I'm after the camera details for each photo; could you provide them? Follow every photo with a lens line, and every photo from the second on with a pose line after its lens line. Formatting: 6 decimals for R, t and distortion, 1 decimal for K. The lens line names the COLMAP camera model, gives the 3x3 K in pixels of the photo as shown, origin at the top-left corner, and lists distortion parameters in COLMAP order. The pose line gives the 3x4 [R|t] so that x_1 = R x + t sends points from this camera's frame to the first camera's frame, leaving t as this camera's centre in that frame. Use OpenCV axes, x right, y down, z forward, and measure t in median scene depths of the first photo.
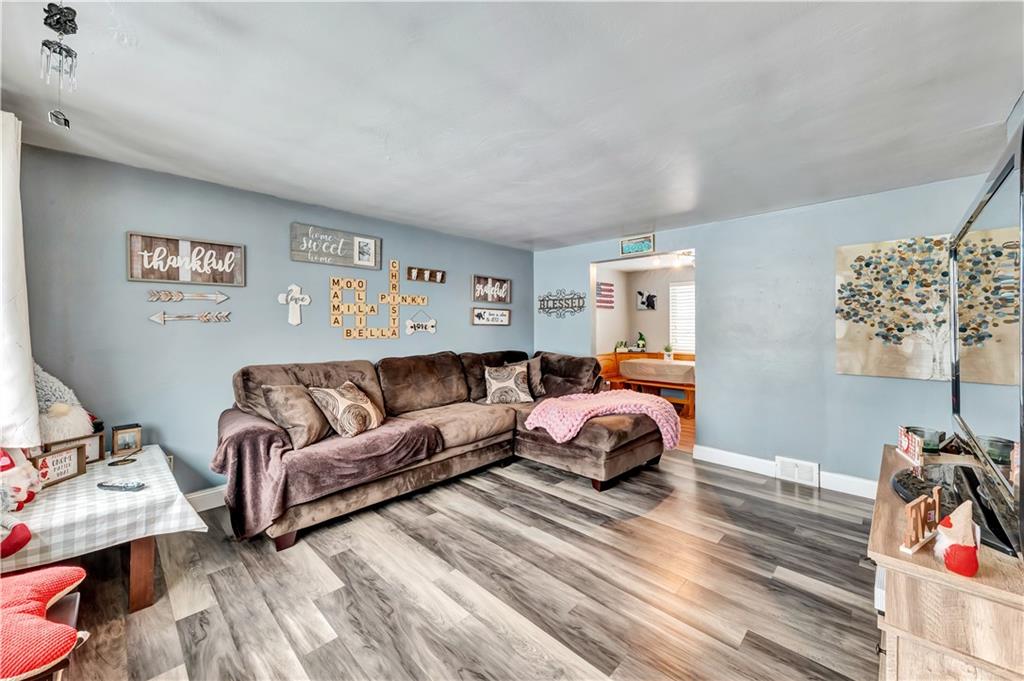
lens RADIAL K [[379.2, 0, 516.5], [0, 379.2, 324.4], [0, 0, 1]] dist [-0.001749, -0.001346]
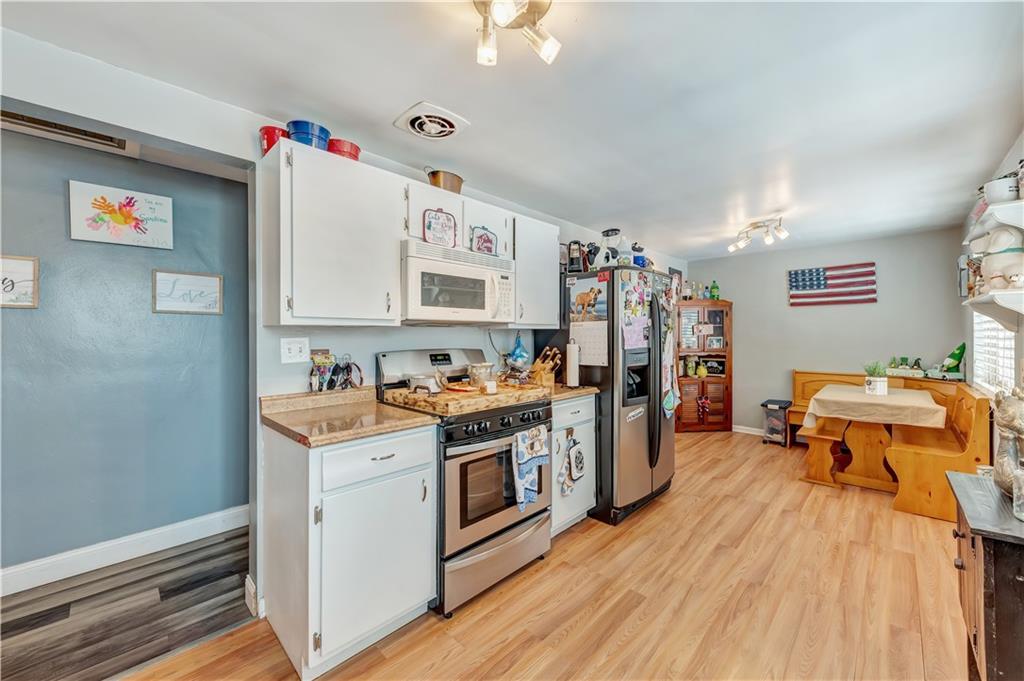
lens RADIAL K [[379.2, 0, 510.3], [0, 379.2, 332.7], [0, 0, 1]] dist [-0.001749, -0.001346]
pose [[-0.045958, -0.007249, -0.998917, 2.148992], [0.007474, 0.999943, -0.007601, 0.017991], [0.998915, -0.007816, -0.045901, 1.074882]]
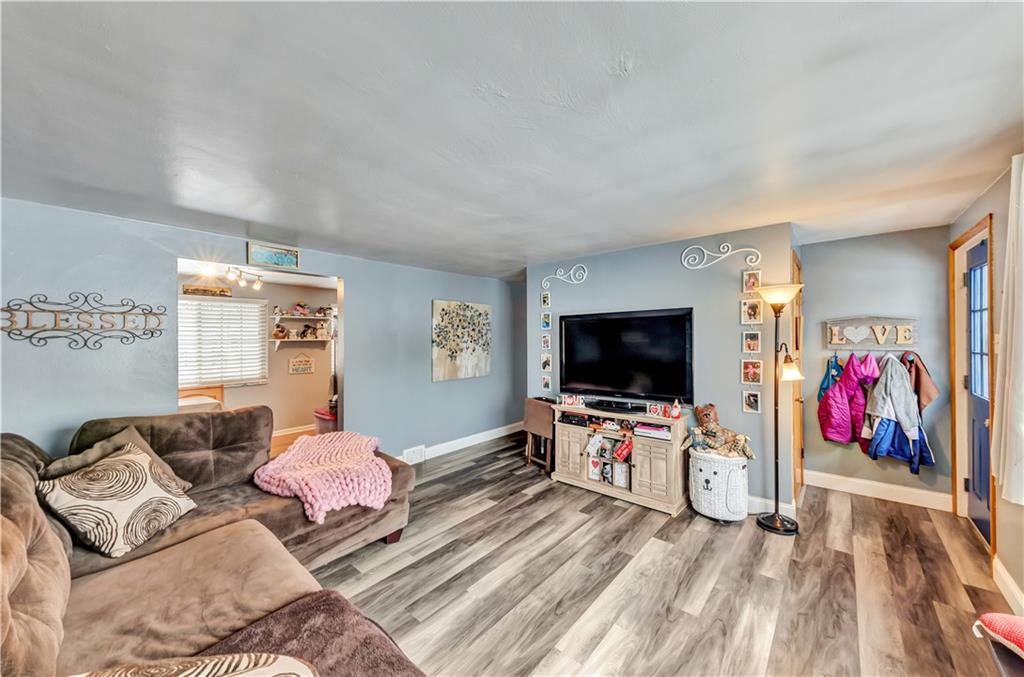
lens RADIAL K [[364.1, 0, 513.5], [0, 364.1, 339.0], [0, 0, 1]] dist [0.015335, -0.000695]
pose [[-0.041535, -0.002495, 0.999134, -0.691937], [0.004104, 0.999988, 0.002668, -0.050317], [-0.999129, 0.004212, -0.041524, 0.772763]]
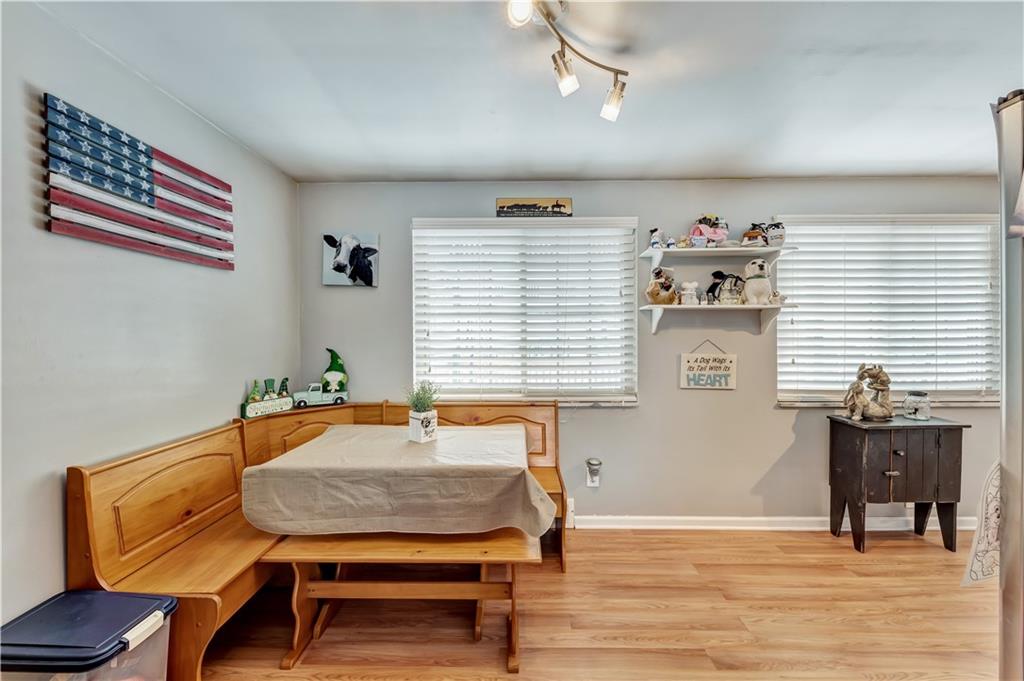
lens RADIAL K [[379.2, 0, 509.1], [0, 379.2, 336.1], [0, 0, 1]] dist [-0.001749, -0.001346]
pose [[0.745158, -0.006198, 0.666859, 0.533607], [0.000678, 0.999963, 0.008535, 0.015647], [-0.666888, -0.005908, 0.745135, 1.560093]]
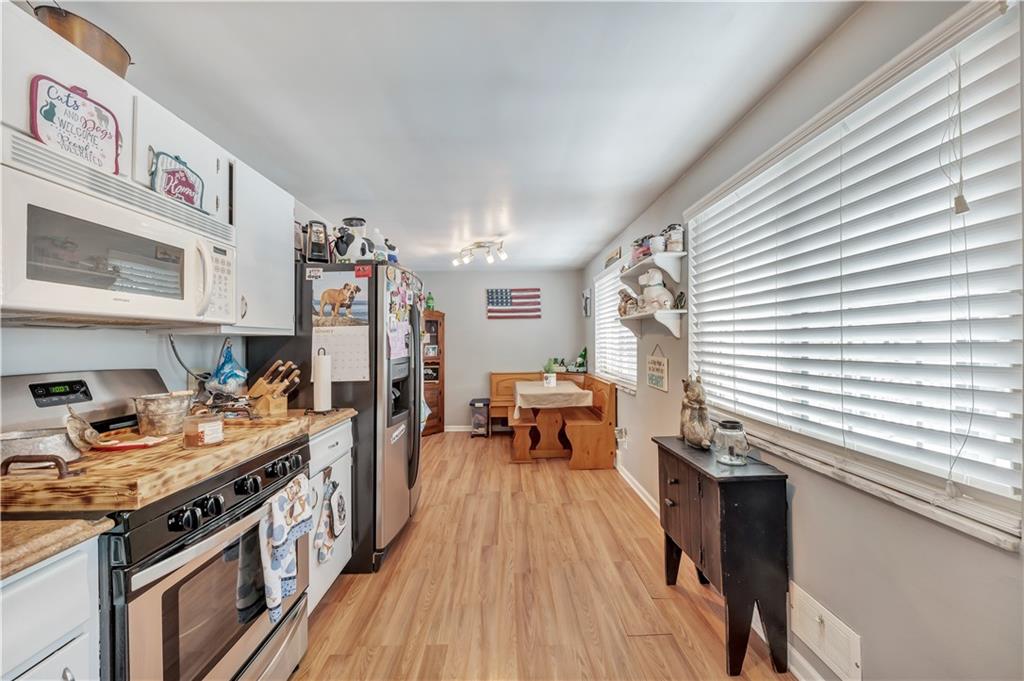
lens RADIAL K [[379.2, 0, 512.2], [0, 379.2, 339.2], [0, 0, 1]] dist [-0.001749, -0.001346]
pose [[0.688502, -0.015021, -0.725079, 1.956503], [0.015030, 0.999866, -0.006442, 0.020119], [0.725079, -0.006463, 0.688635, 0.951388]]
